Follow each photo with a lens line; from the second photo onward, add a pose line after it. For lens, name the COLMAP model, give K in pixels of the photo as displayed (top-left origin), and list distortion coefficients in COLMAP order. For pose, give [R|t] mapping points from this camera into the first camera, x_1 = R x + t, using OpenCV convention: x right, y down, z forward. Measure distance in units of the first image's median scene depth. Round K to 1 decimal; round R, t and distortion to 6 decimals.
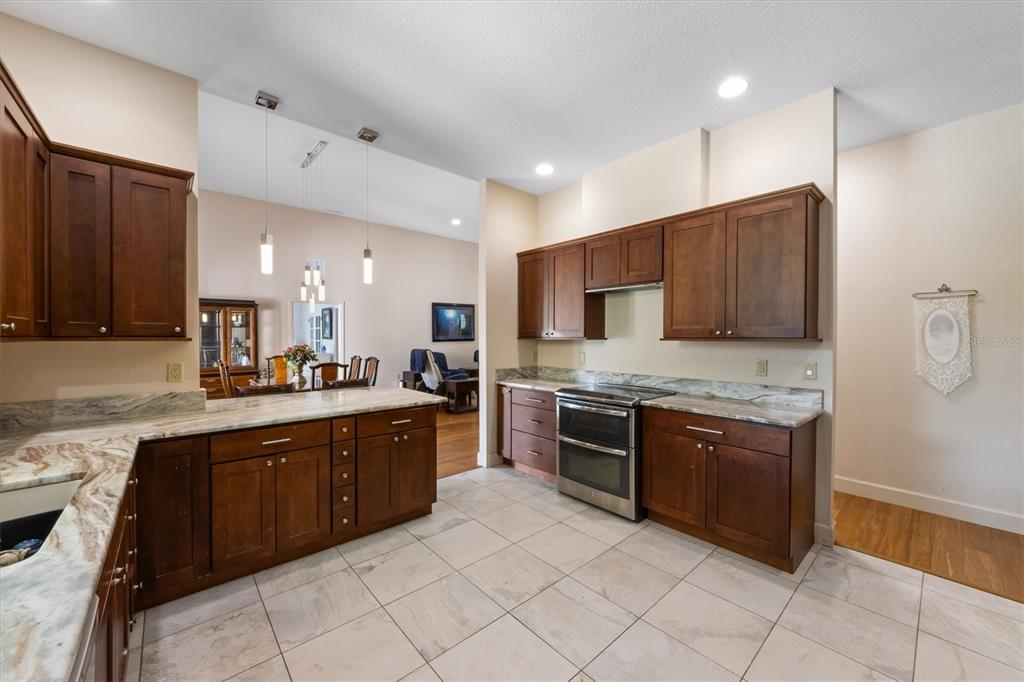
lens RADIAL K [[388.4, 0, 509.1], [0, 388.4, 342.9], [0, 0, 1]] dist [0.002945, 0.000349]
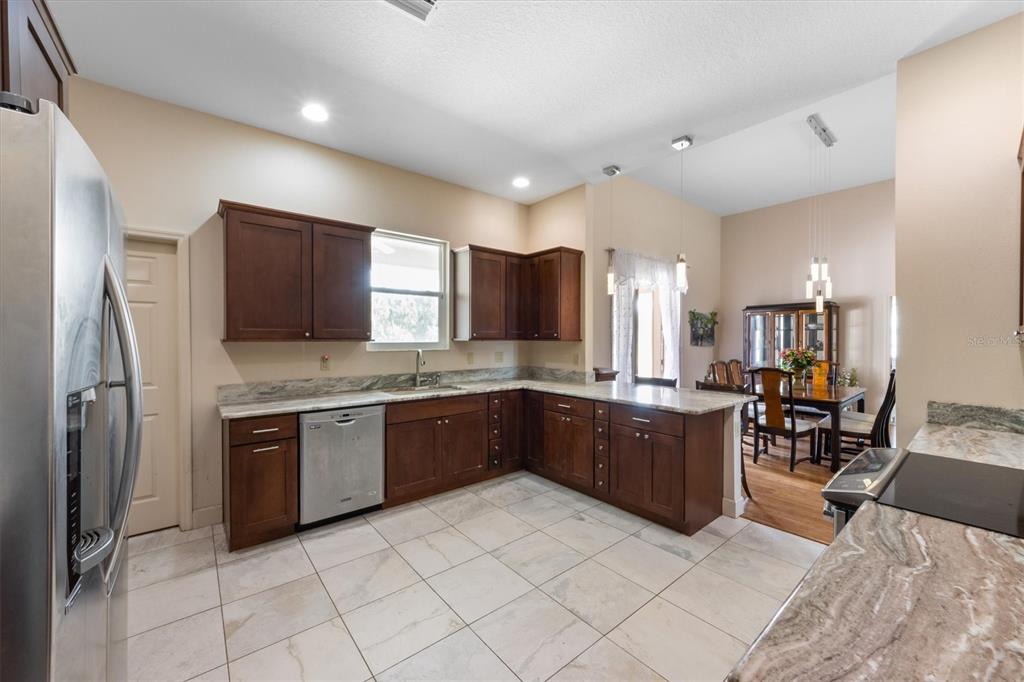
lens RADIAL K [[388.4, 0, 509.1], [0, 388.4, 342.9], [0, 0, 1]] dist [0.002945, 0.000349]
pose [[-0.035590, 0.009800, -0.999318, 0.909300], [-0.018601, 0.999772, 0.010467, -0.010934], [0.999193, 0.018961, -0.035400, 0.782725]]
